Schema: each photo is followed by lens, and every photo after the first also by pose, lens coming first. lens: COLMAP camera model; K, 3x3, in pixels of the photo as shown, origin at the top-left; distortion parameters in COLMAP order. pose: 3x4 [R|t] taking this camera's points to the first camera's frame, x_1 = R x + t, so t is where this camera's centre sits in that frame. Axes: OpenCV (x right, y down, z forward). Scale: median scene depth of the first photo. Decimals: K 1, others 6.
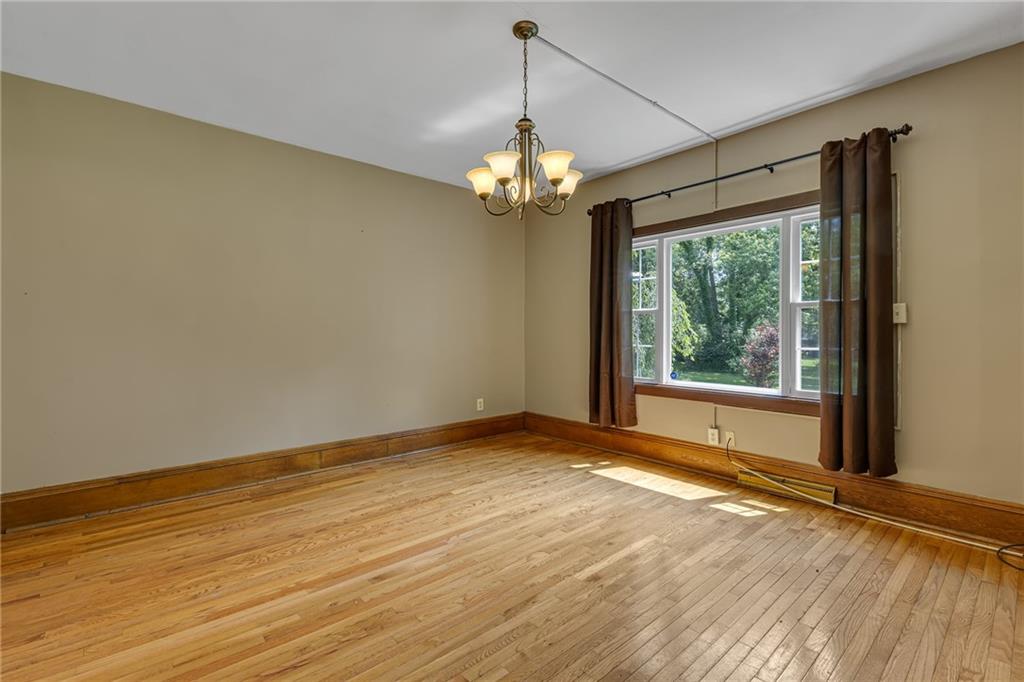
lens RADIAL K [[456.1, 0, 514.9], [0, 456.1, 332.8], [0, 0, 1]] dist [0.000644, -0.000063]
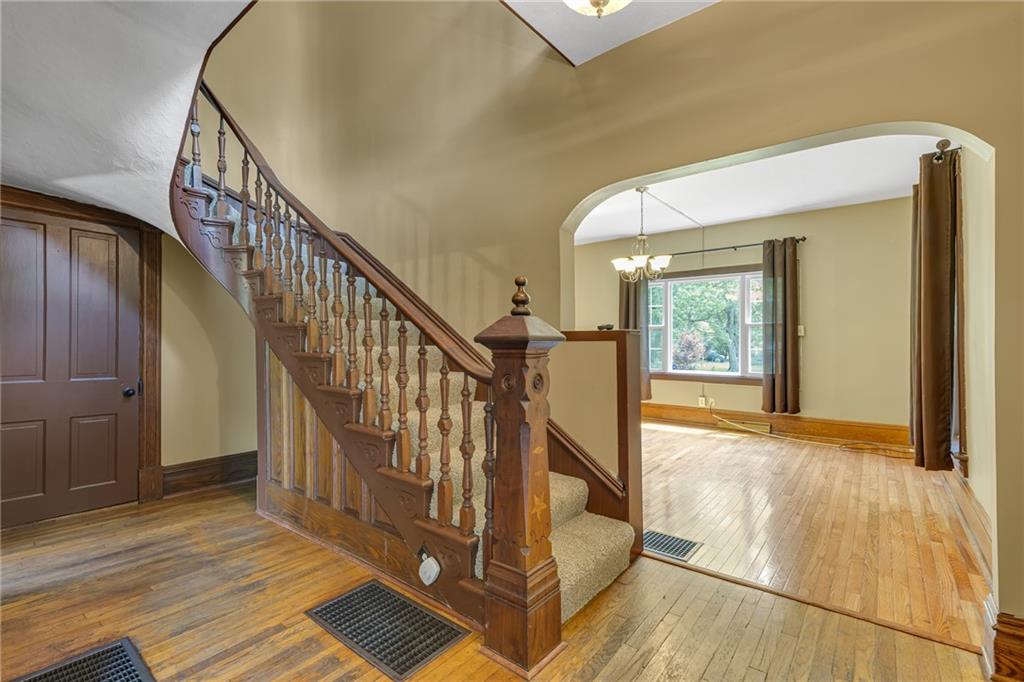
lens RADIAL K [[450.8, 0, 522.0], [0, 450.8, 336.4], [0, 0, 1]] dist [-0.000656, 0.000213]
pose [[0.982074, 0.003019, 0.188469, -0.515448], [-0.001500, 0.999965, -0.008203, -0.000692], [-0.188488, 0.007773, 0.982045, -0.498685]]
